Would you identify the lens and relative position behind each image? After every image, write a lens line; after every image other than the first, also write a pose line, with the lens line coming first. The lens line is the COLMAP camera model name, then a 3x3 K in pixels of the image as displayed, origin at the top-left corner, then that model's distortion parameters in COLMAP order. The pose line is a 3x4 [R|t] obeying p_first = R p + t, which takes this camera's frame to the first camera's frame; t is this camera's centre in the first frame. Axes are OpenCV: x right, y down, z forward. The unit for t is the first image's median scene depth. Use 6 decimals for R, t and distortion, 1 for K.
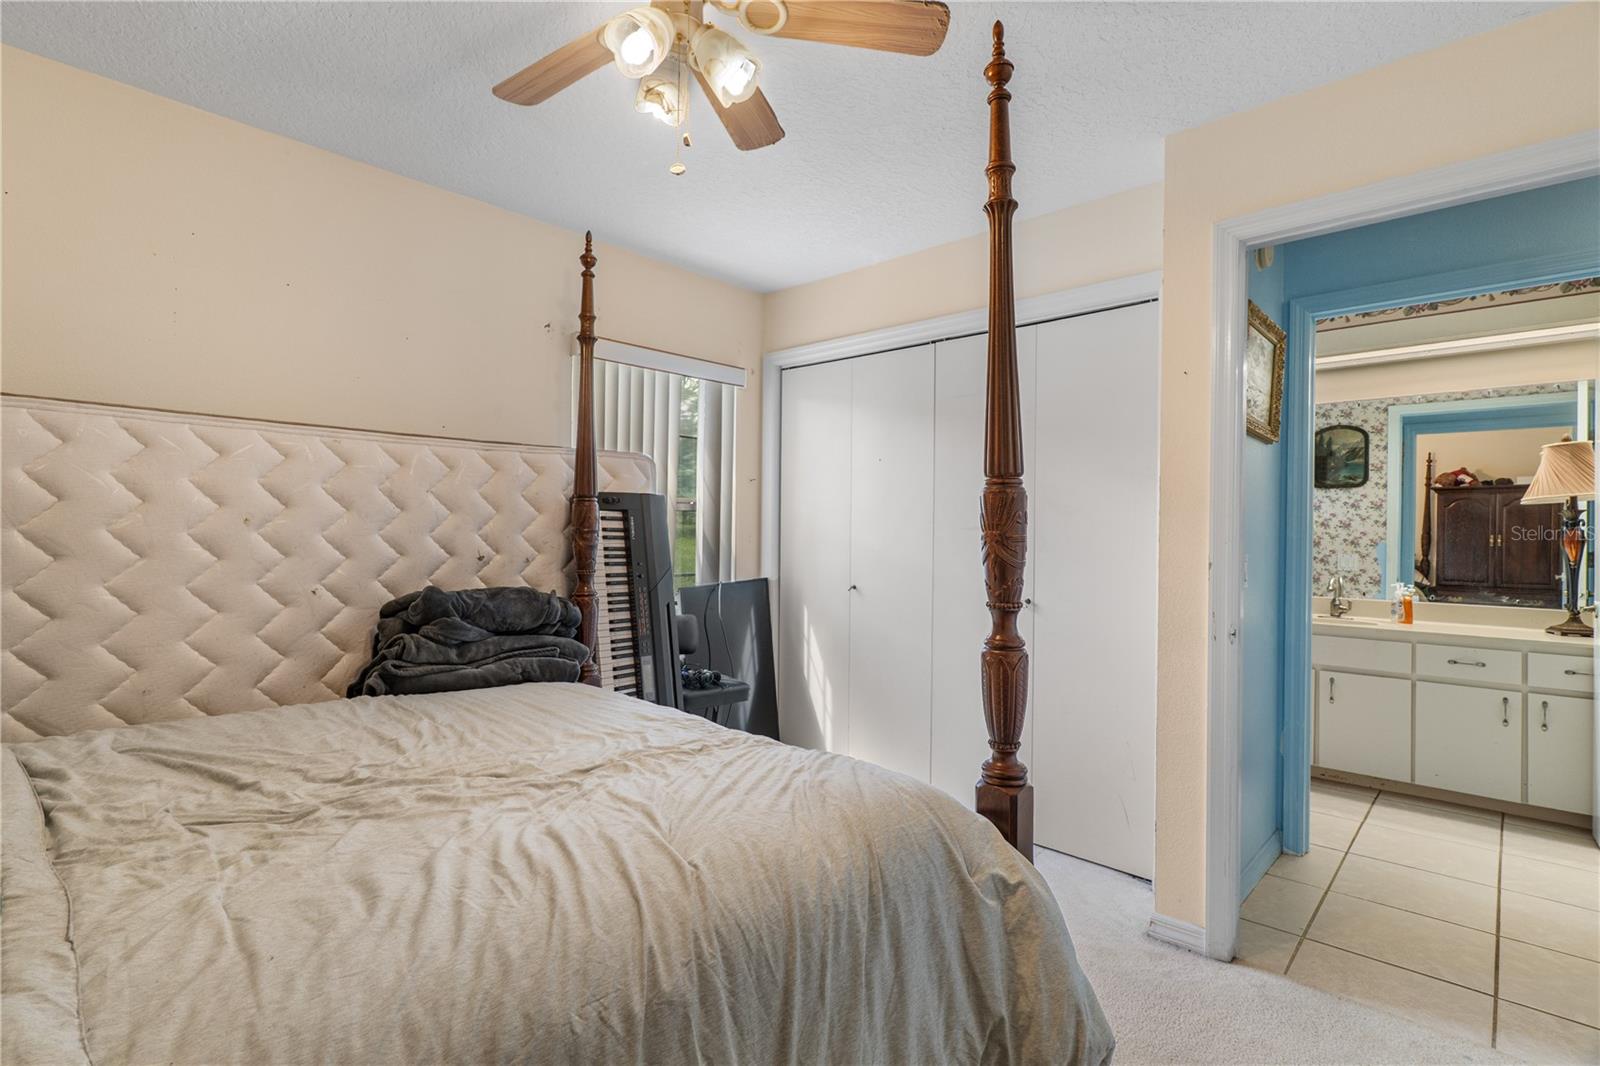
lens RADIAL K [[760.0, 0, 799.5], [0, 760.0, 534.0], [0, 0, 1]] dist [0.001958, -0.000545]
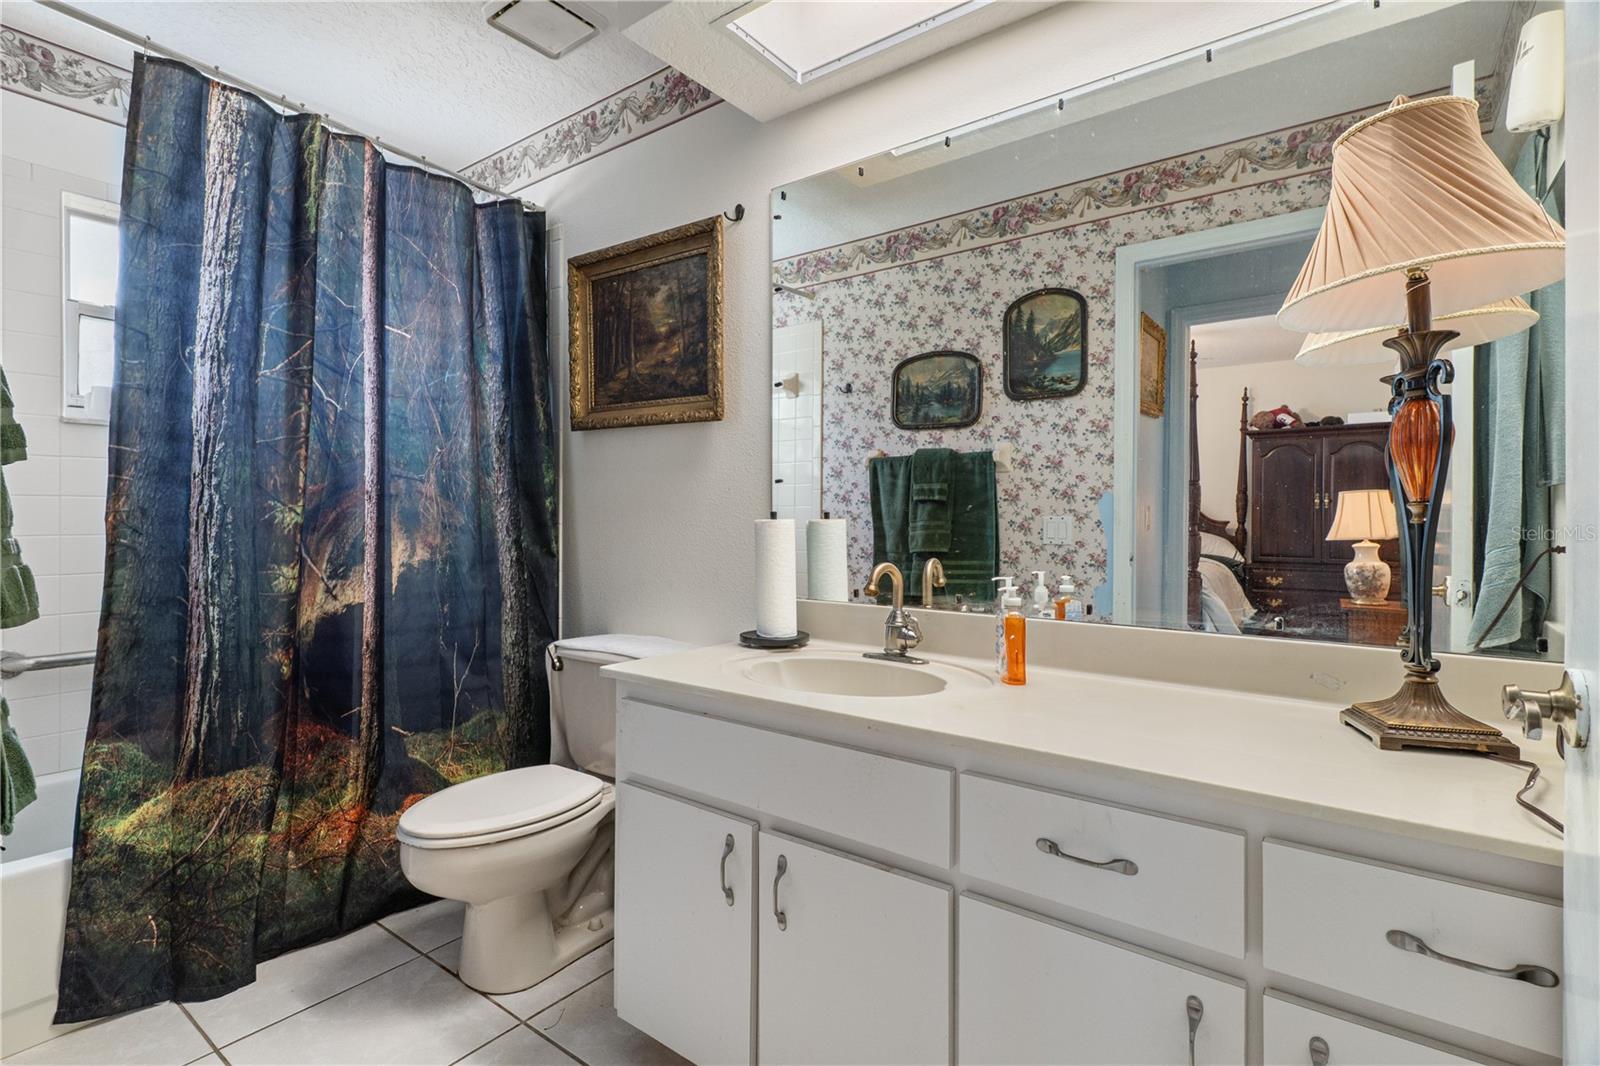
lens RADIAL K [[760.0, 0, 796.9], [0, 760.0, 517.5], [0, 0, 1]] dist [0.001958, -0.000545]
pose [[0.993996, -0.009422, 0.109013, 0.466682], [0.008980, 0.999949, 0.004548, 0.024167], [-0.109050, -0.003541, 0.994030, 0.458566]]
